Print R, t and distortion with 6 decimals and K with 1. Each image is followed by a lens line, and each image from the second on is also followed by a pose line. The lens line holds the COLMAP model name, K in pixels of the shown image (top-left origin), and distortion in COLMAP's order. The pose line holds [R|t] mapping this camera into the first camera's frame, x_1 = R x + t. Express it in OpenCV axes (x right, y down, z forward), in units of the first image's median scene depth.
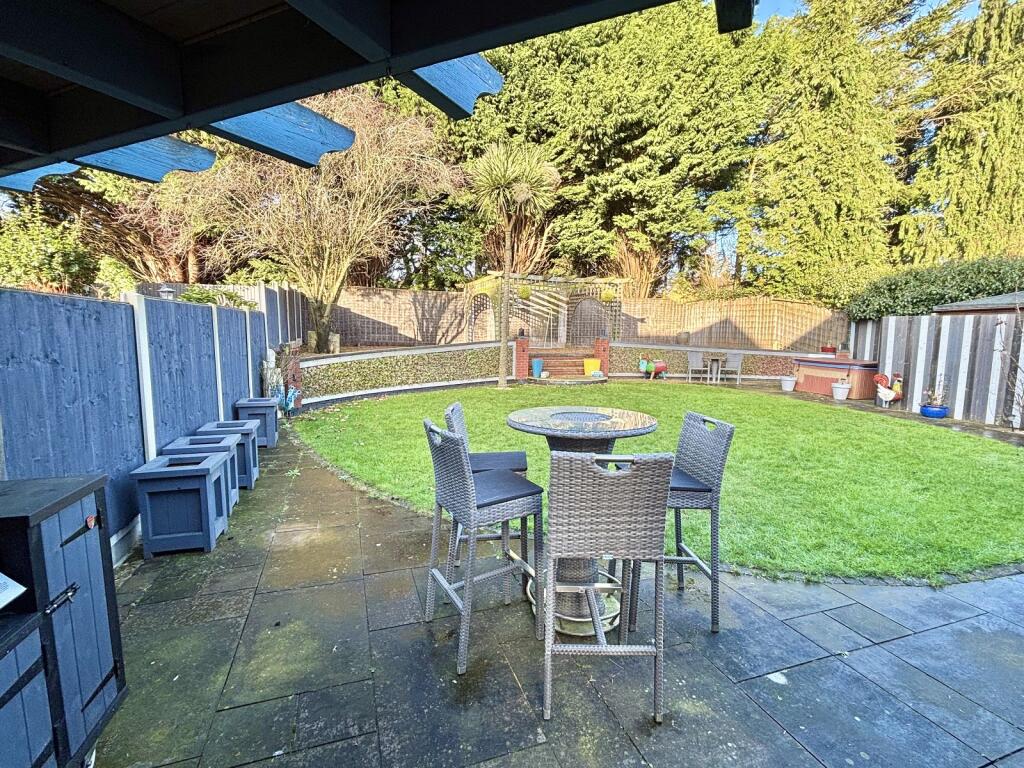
lens RADIAL K [[485.3, 0, 511.7], [0, 485.3, 387.6], [0, 0, 1]] dist [0.005354, 0.000065]
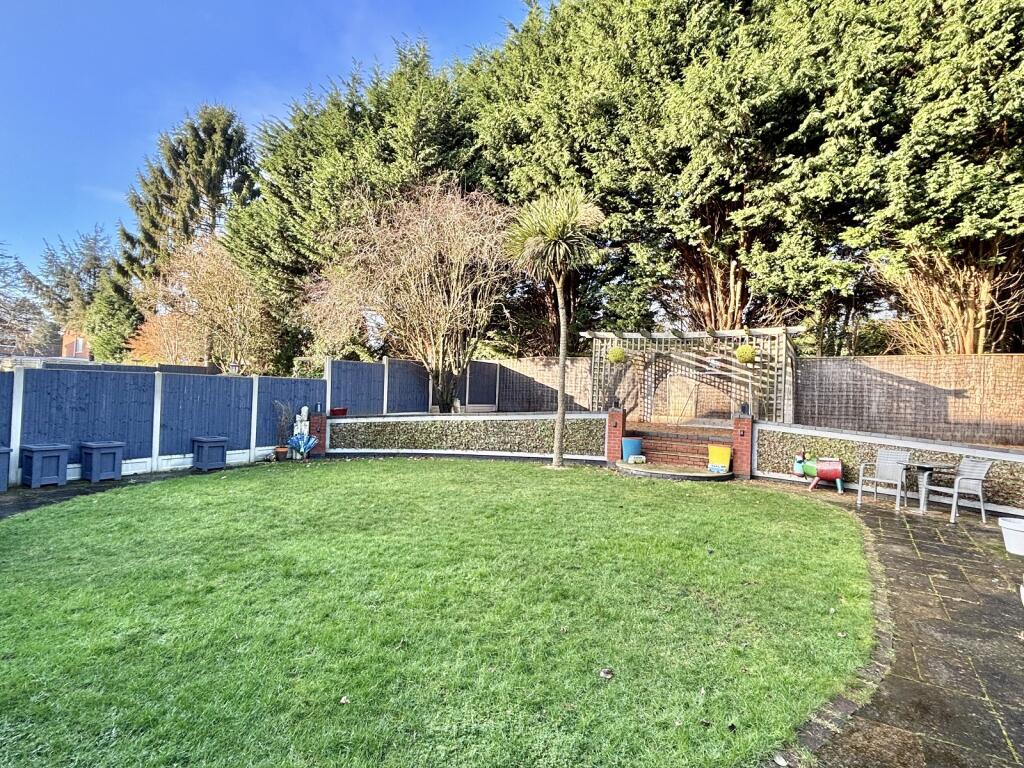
lens RADIAL K [[513.8, 0, 511.1], [0, 513.8, 385.9], [0, 0, 1]] dist [-0.000477, -0.000275]
pose [[0.630081, 0.001062, -0.776528, 0.475235], [-0.118963, 0.988327, -0.095176, -0.033539], [0.767363, 0.152347, 0.622852, 0.269236]]
